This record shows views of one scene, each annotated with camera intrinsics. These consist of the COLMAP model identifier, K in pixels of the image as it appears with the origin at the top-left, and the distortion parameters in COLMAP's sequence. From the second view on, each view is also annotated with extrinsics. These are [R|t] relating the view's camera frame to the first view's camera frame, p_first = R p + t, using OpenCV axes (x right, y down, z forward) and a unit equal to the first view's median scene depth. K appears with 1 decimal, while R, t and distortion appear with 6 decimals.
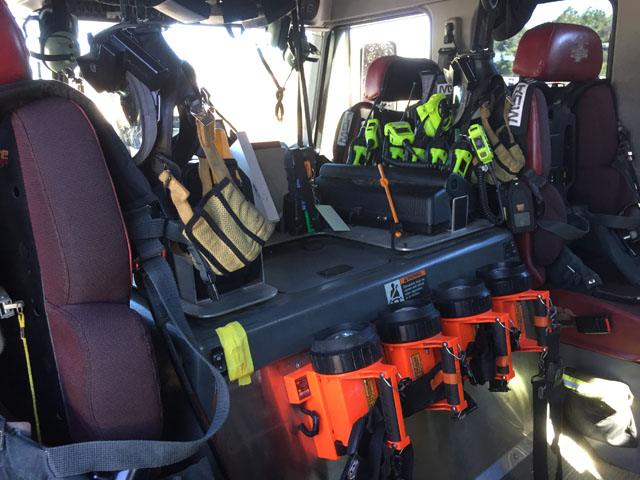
lens RADIAL K [[546.8, 0, 320.0], [0, 546.8, 240.0], [0, 0, 1]] dist [0.085666, -0.108918]
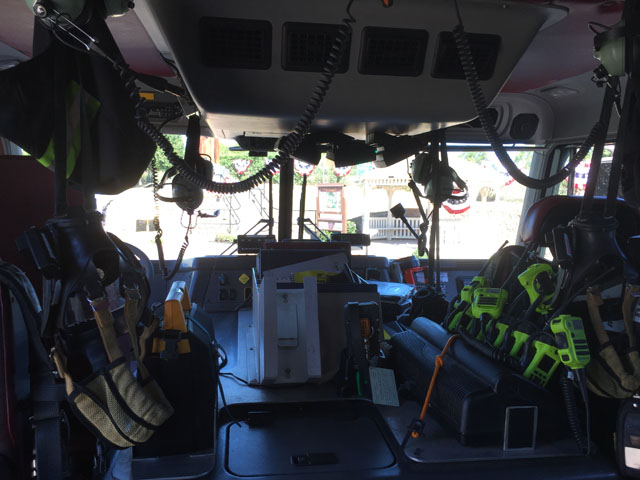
lens RADIAL K [[546.8, 0, 320.0], [0, 546.8, 240.0], [0, 0, 1]] dist [0.085666, -0.108918]
pose [[0.835568, 0.113518, -0.537531, 0.398179], [-0.186016, 0.979086, -0.082387, -0.184220], [0.516937, 0.168830, 0.839210, 0.162384]]
